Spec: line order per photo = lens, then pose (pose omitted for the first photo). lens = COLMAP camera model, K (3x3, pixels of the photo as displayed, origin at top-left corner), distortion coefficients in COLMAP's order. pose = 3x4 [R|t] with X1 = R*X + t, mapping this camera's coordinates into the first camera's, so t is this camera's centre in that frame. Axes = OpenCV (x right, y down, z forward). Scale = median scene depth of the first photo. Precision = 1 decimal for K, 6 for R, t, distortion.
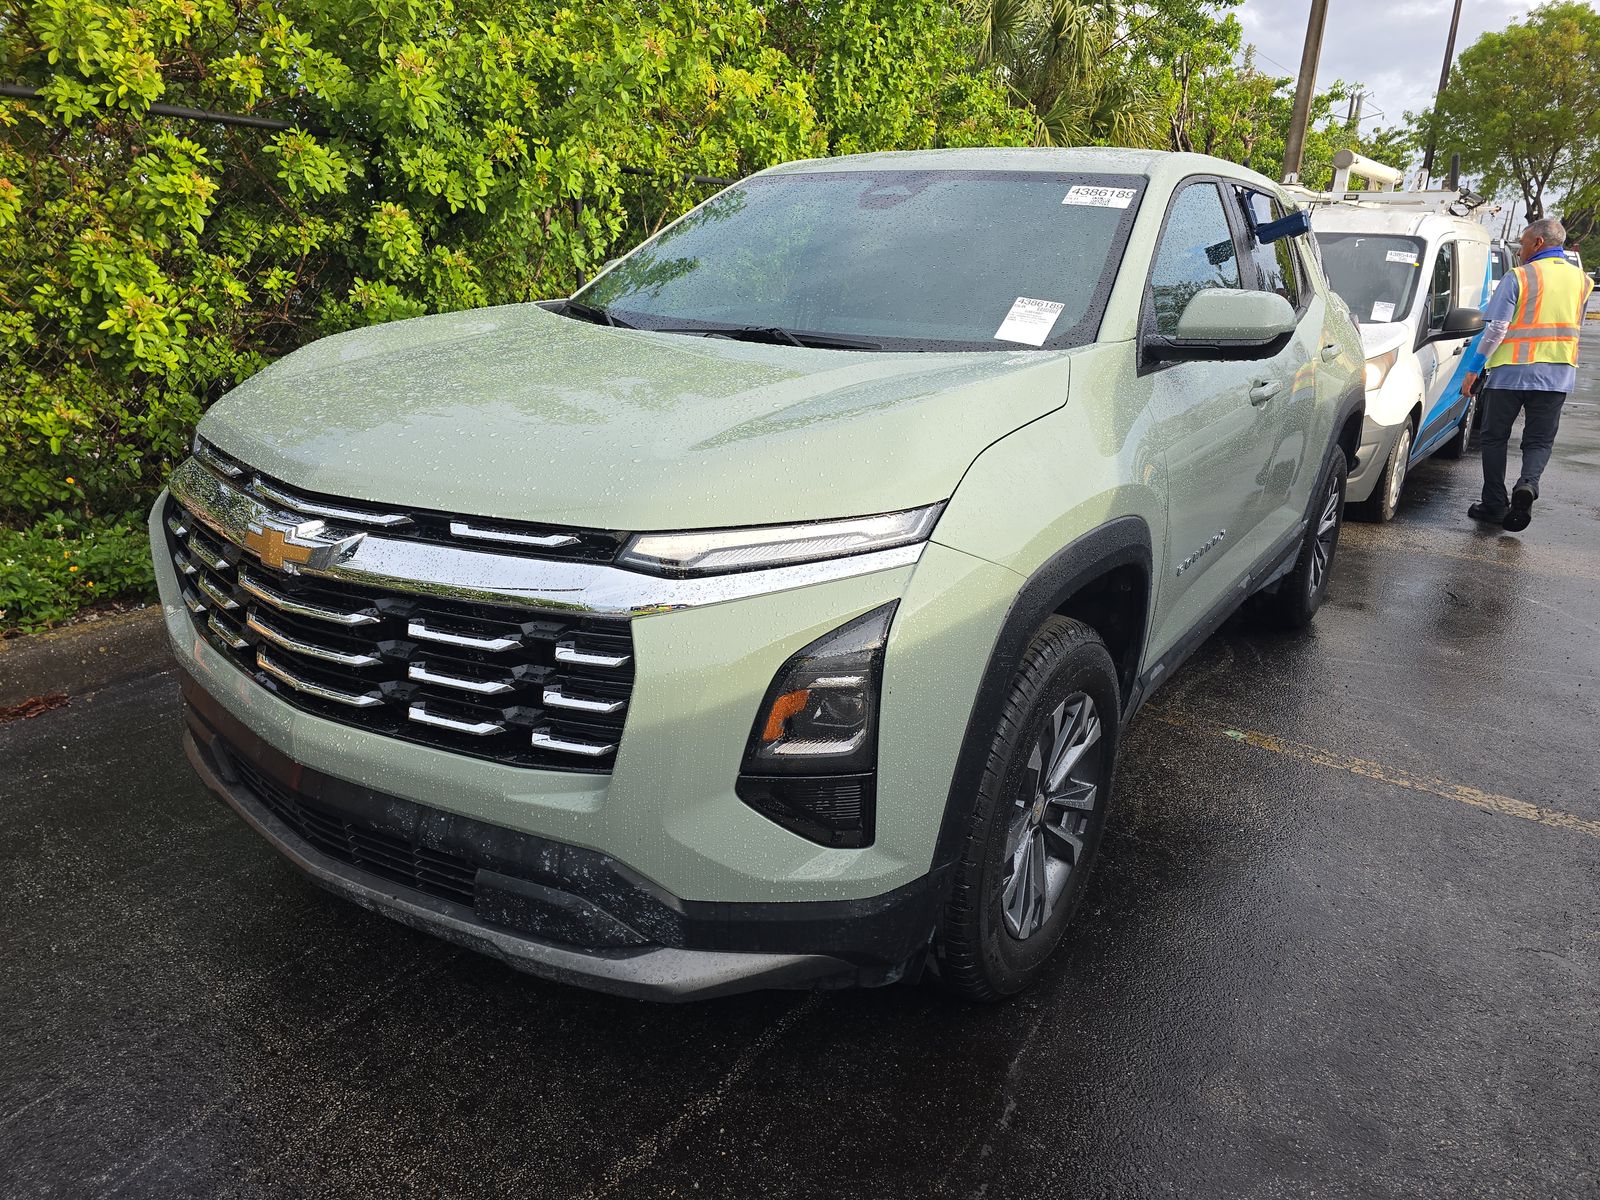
lens RADIAL K [[1090.1, 0, 800.0], [0, 1090.1, 600.0], [0, 0, 1]] dist [0.058651, -0.054429]
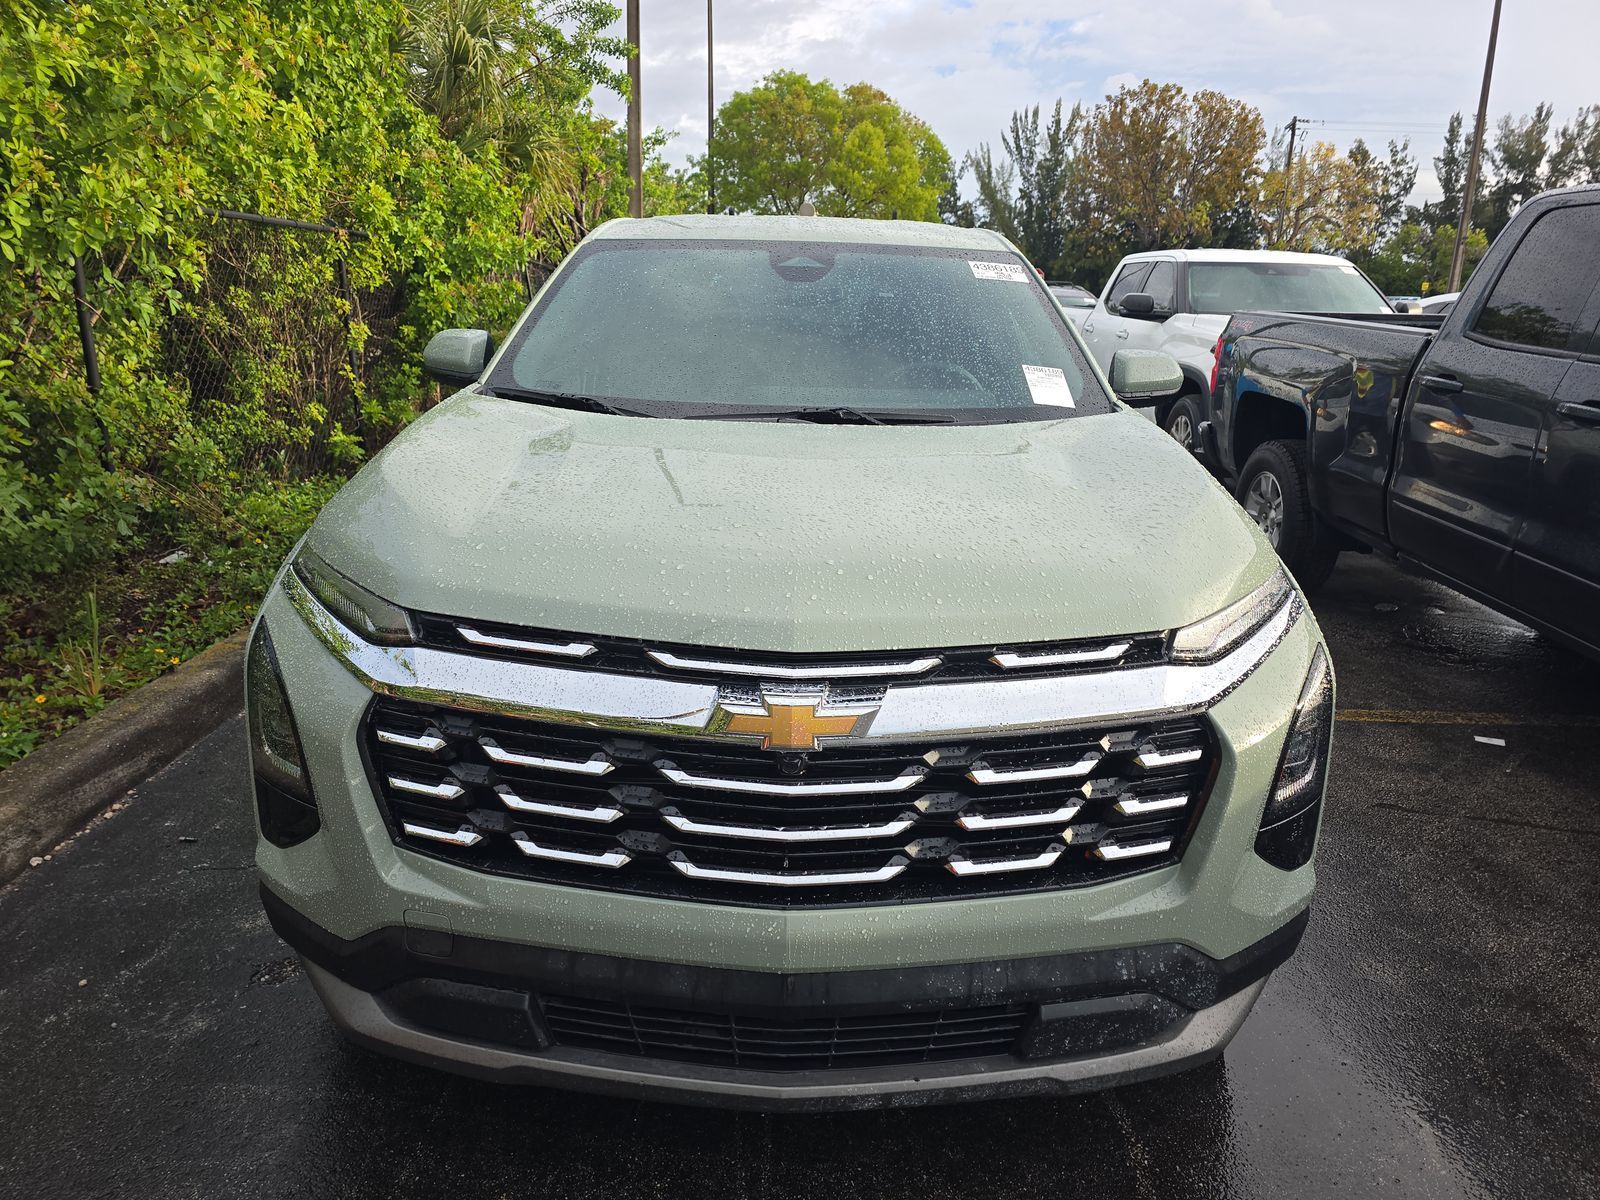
lens RADIAL K [[1088.6, 0, 814.1], [0, 1088.6, 594.7], [0, 0, 1]] dist [0.055748, -0.053625]
pose [[0.812786, -0.169468, 0.557369, -0.297679], [0.180675, 0.982906, 0.035383, -0.056899], [-0.553838, 0.071944, 0.829511, 0.094377]]
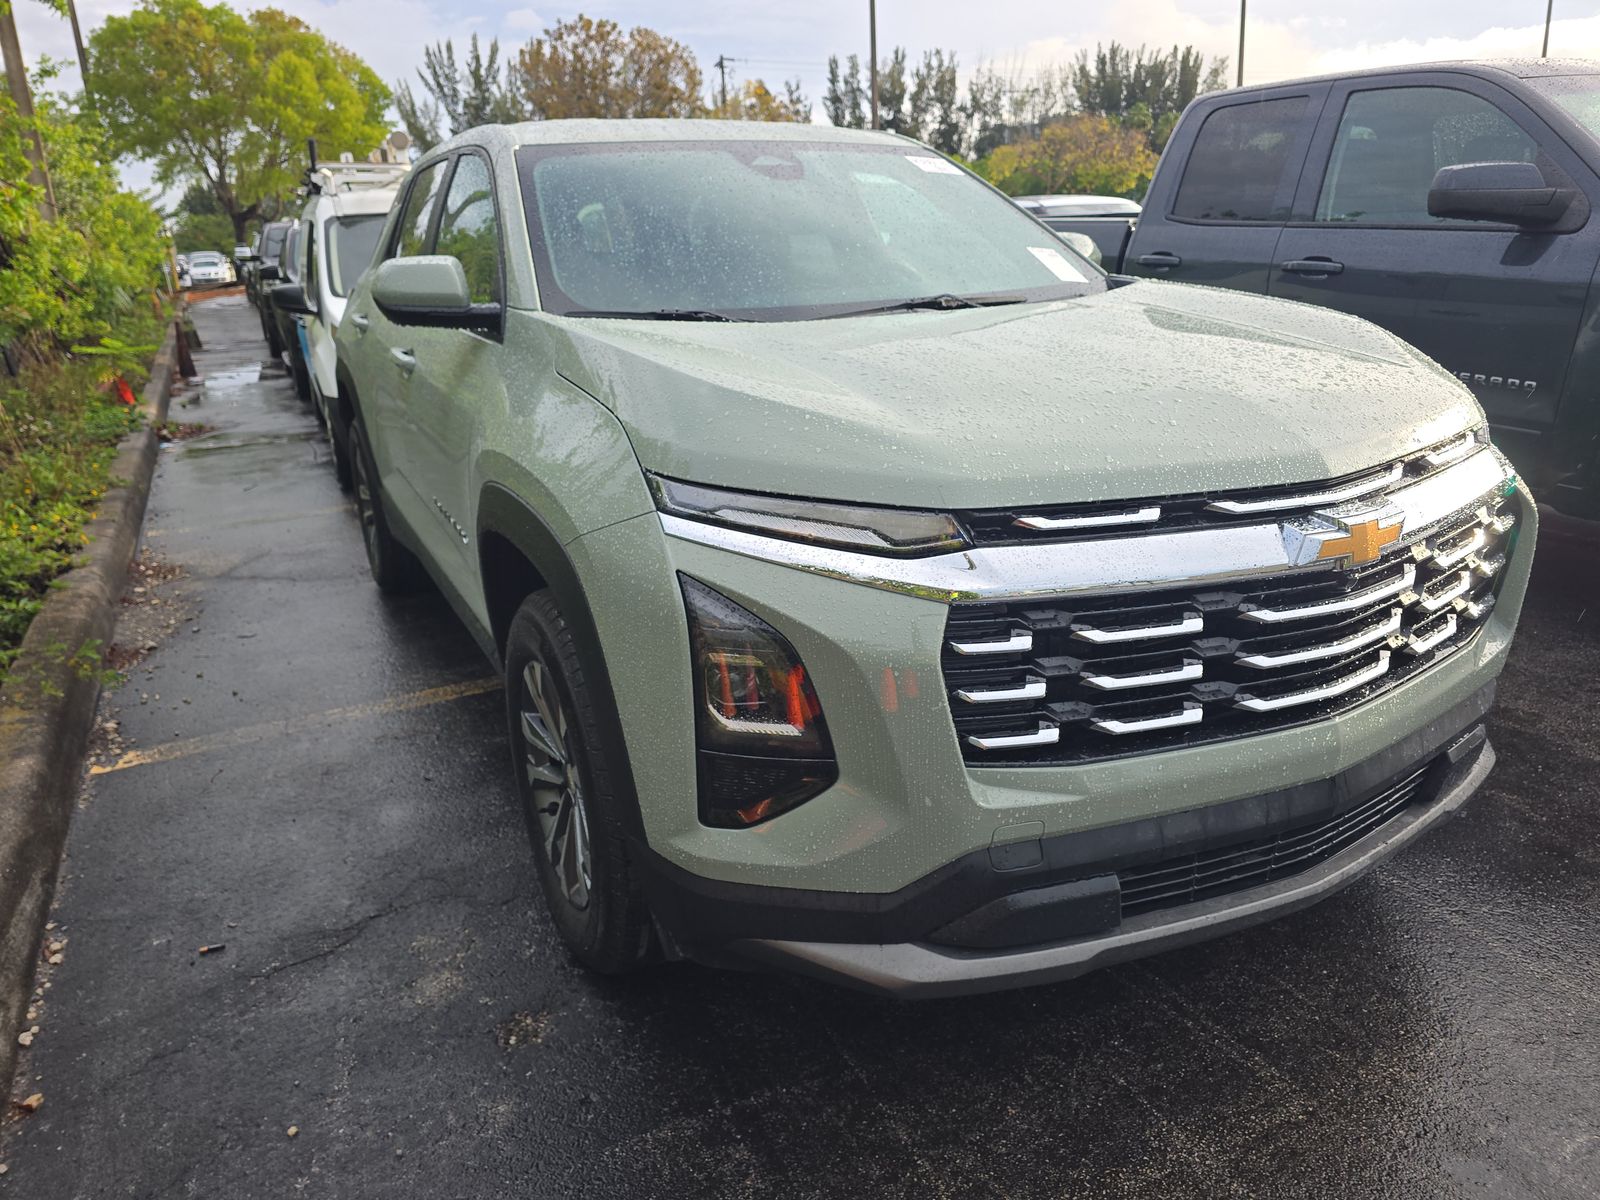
lens RADIAL K [[1088.6, 0, 814.1], [0, 1088.6, 594.7], [0, 0, 1]] dist [0.055748, -0.053625]
pose [[0.443905, -0.328521, 0.833680, -0.471355], [0.322049, 0.926697, 0.193696, -0.107077], [-0.836202, 0.182503, 0.517165, 0.295764]]
